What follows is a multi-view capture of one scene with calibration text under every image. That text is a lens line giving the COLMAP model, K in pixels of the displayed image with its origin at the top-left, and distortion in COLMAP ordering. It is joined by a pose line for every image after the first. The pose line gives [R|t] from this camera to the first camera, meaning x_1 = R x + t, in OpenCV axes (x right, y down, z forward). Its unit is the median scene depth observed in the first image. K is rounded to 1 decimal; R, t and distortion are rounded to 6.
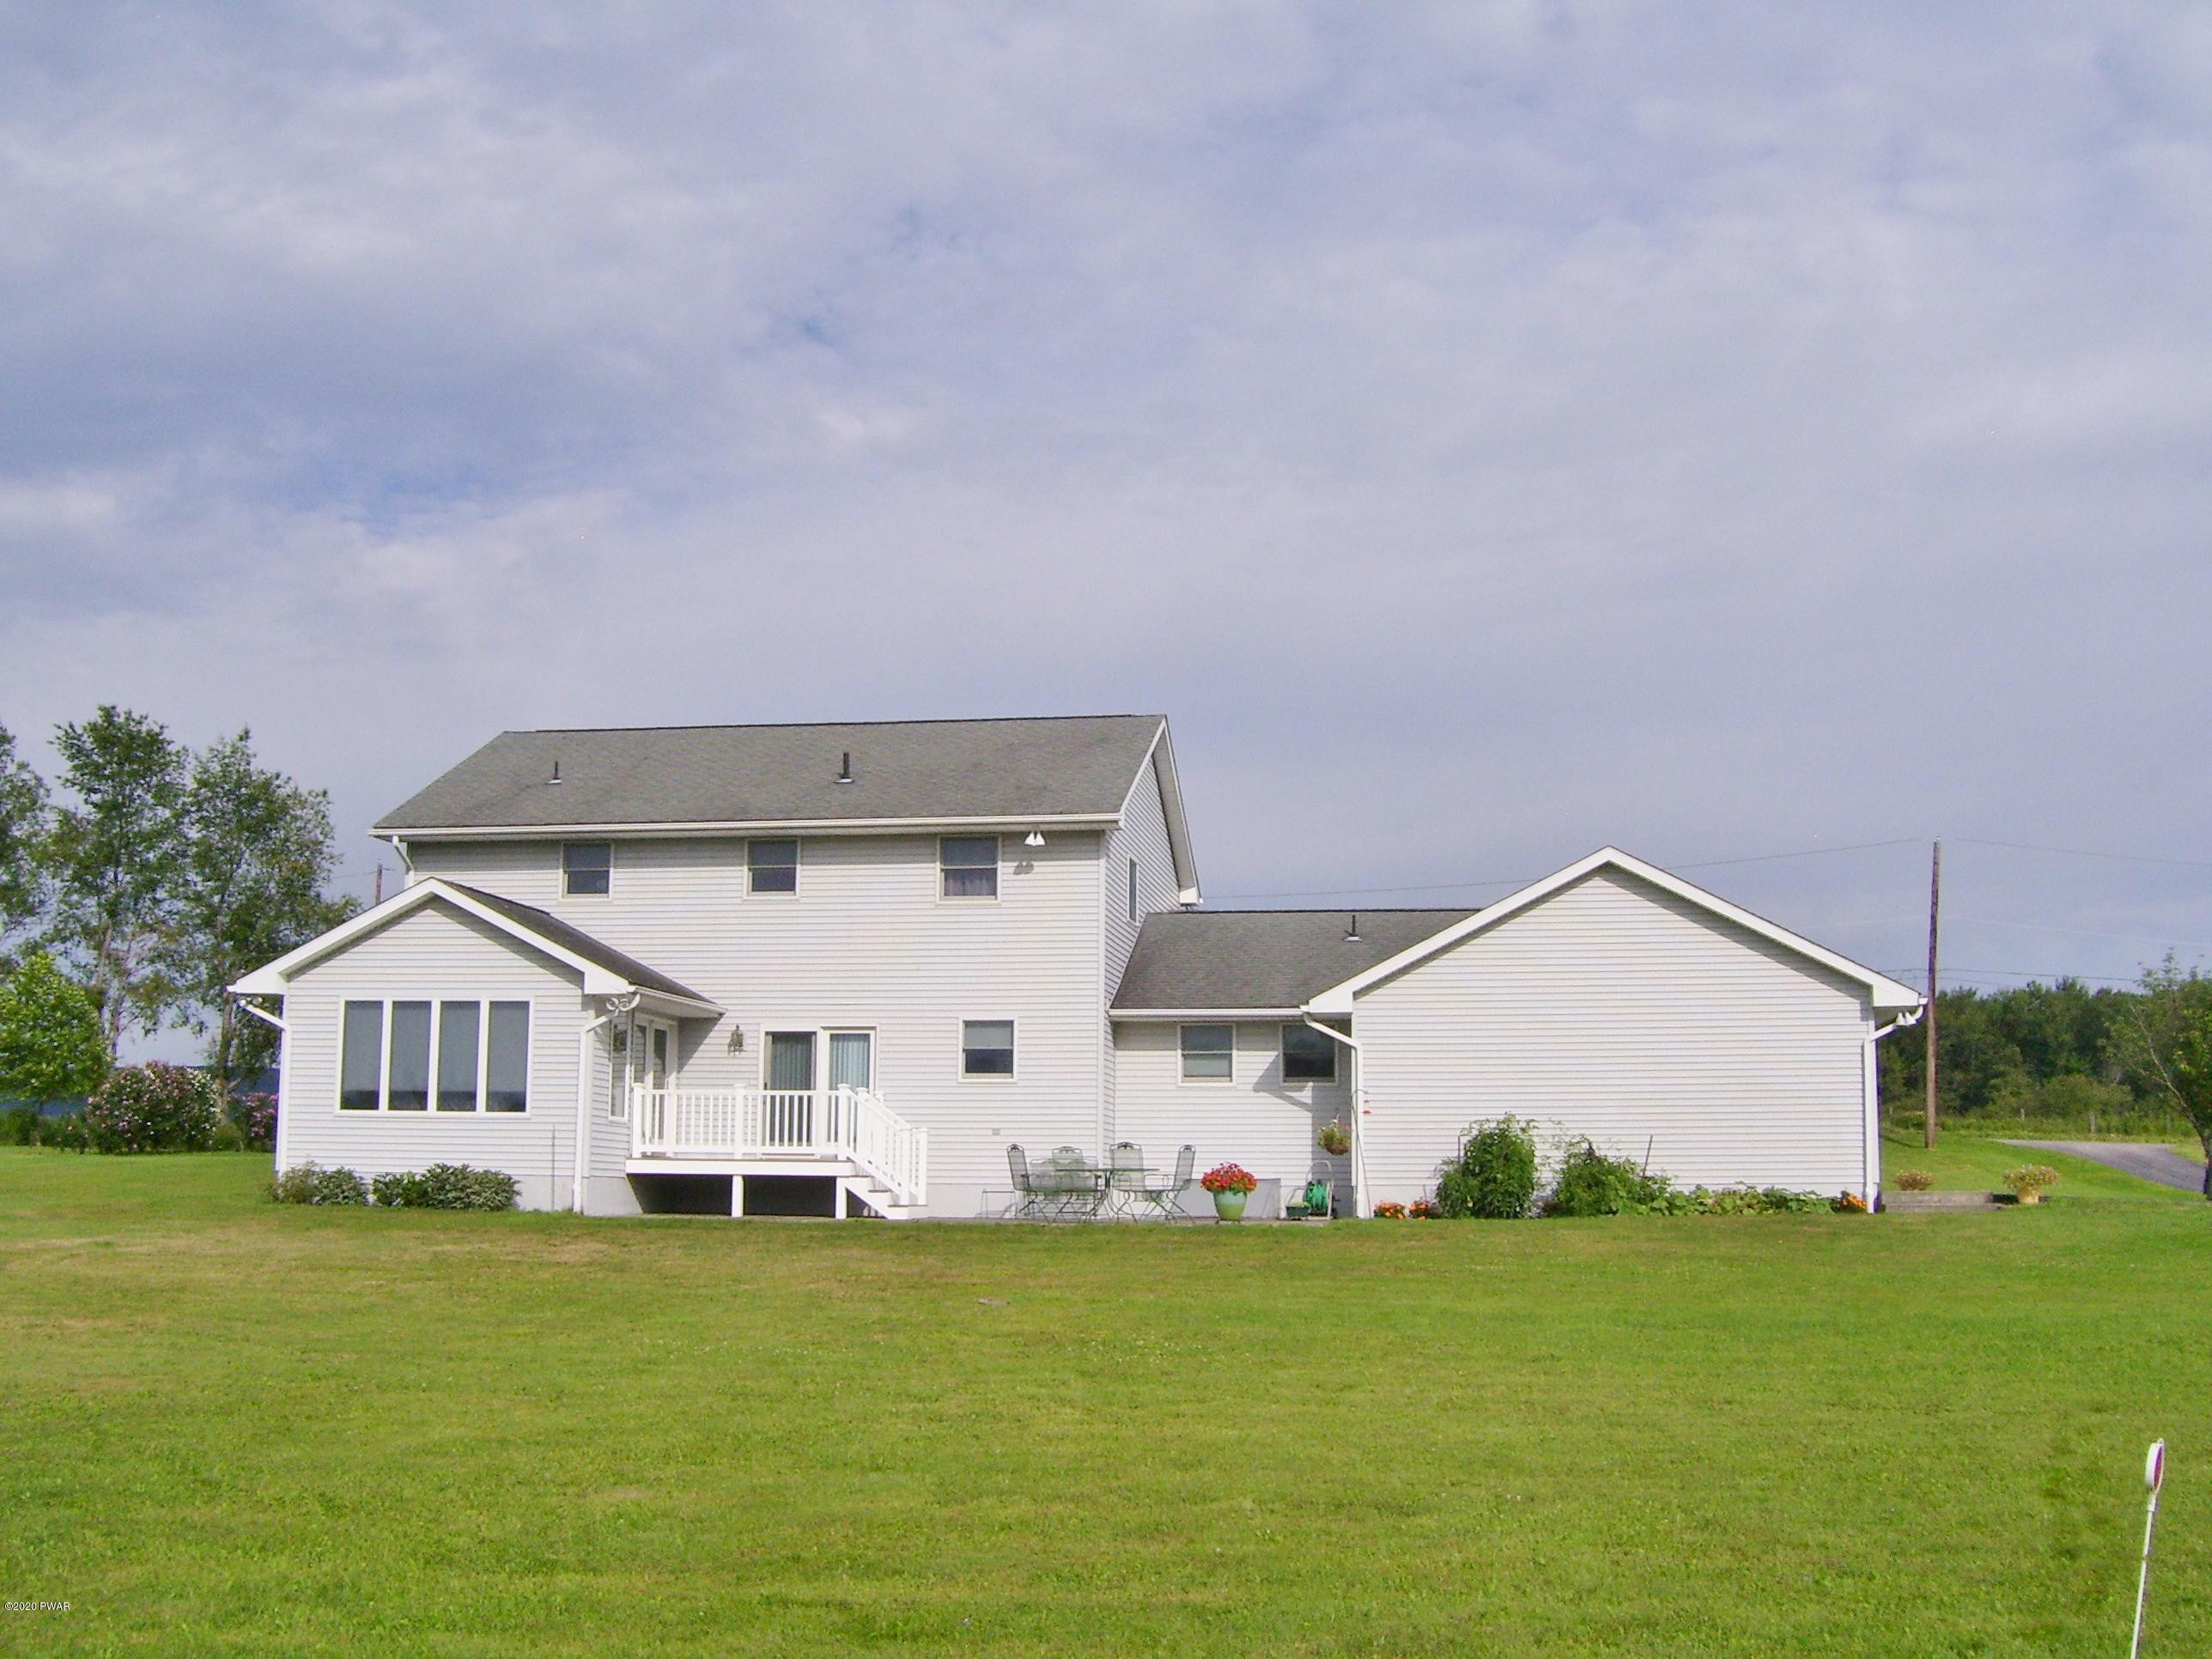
lens RADIAL K [[2381.3, 0, 1104.3], [0, 2381.3, 830.0], [0, 0, 1]] dist [-0.149652, 0.000000]
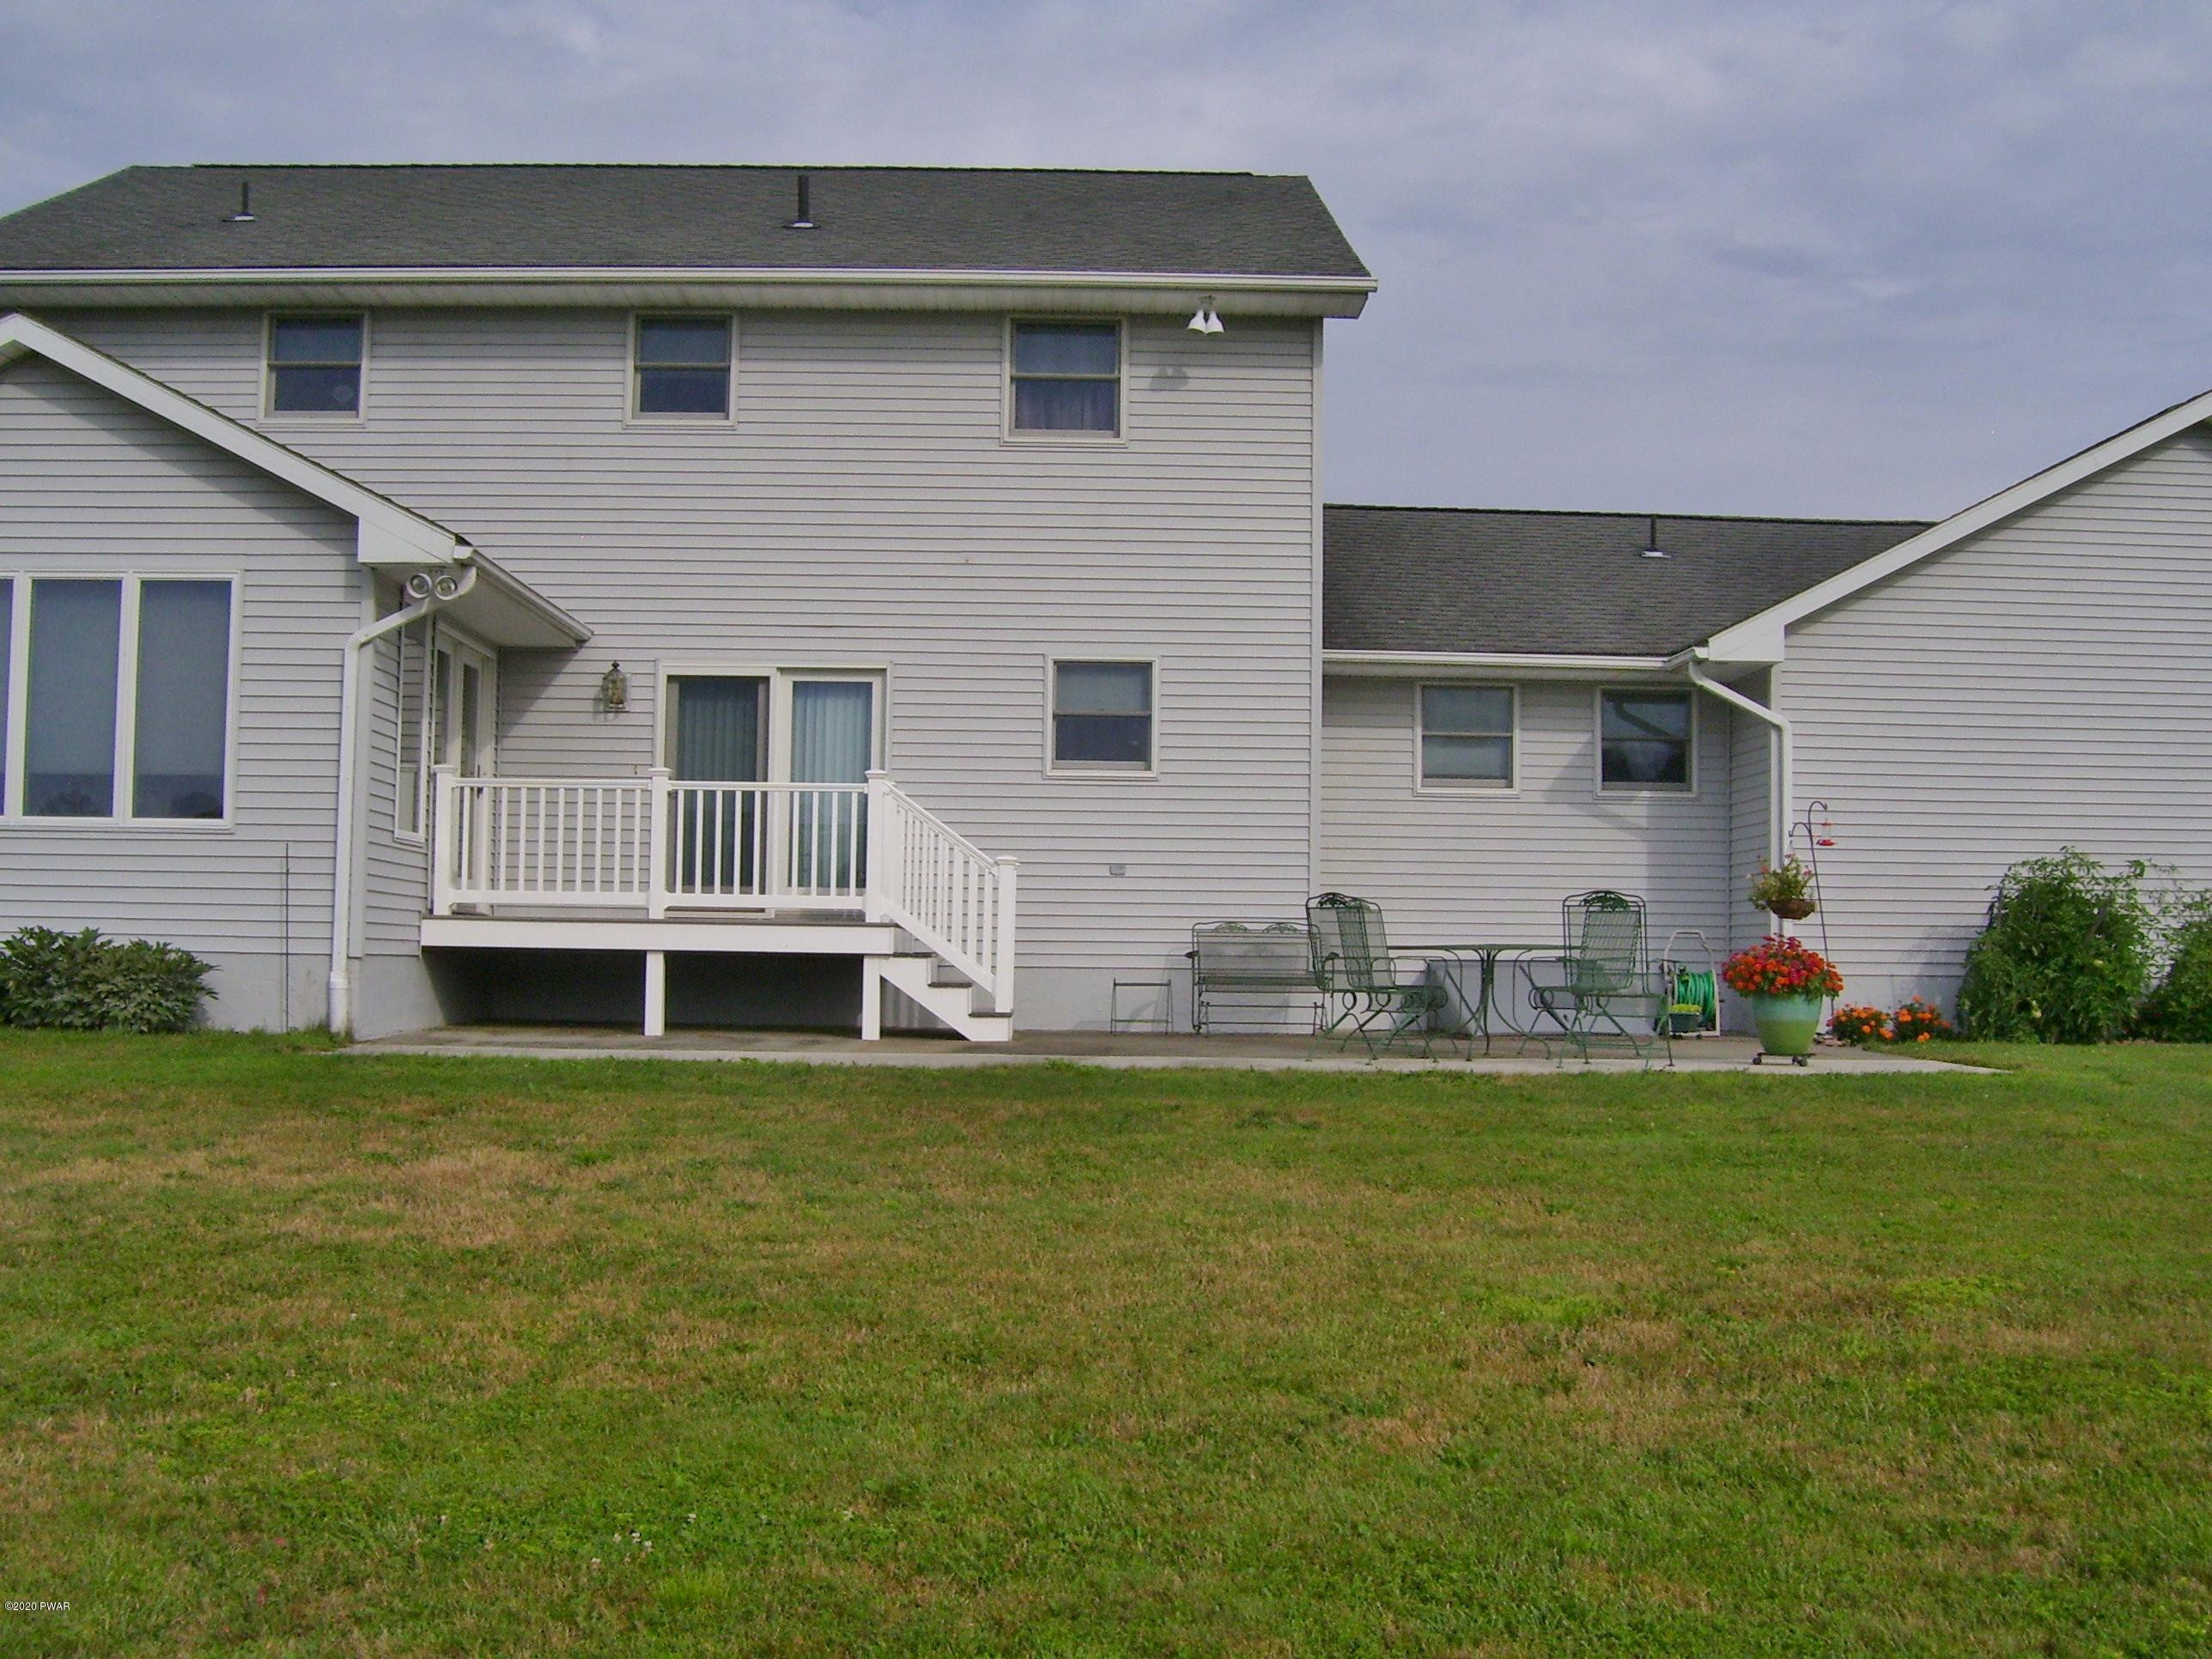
lens RADIAL K [[2381.3, 0, 1107.6], [0, 2381.3, 832.0], [0, 0, 1]] dist [-0.149652, 0.000000]
pose [[0.983239, 0.015110, 0.181695, -0.145054], [-0.033858, 0.994358, 0.100532, 0.064880], [-0.179151, -0.104999, 0.978202, 0.477382]]
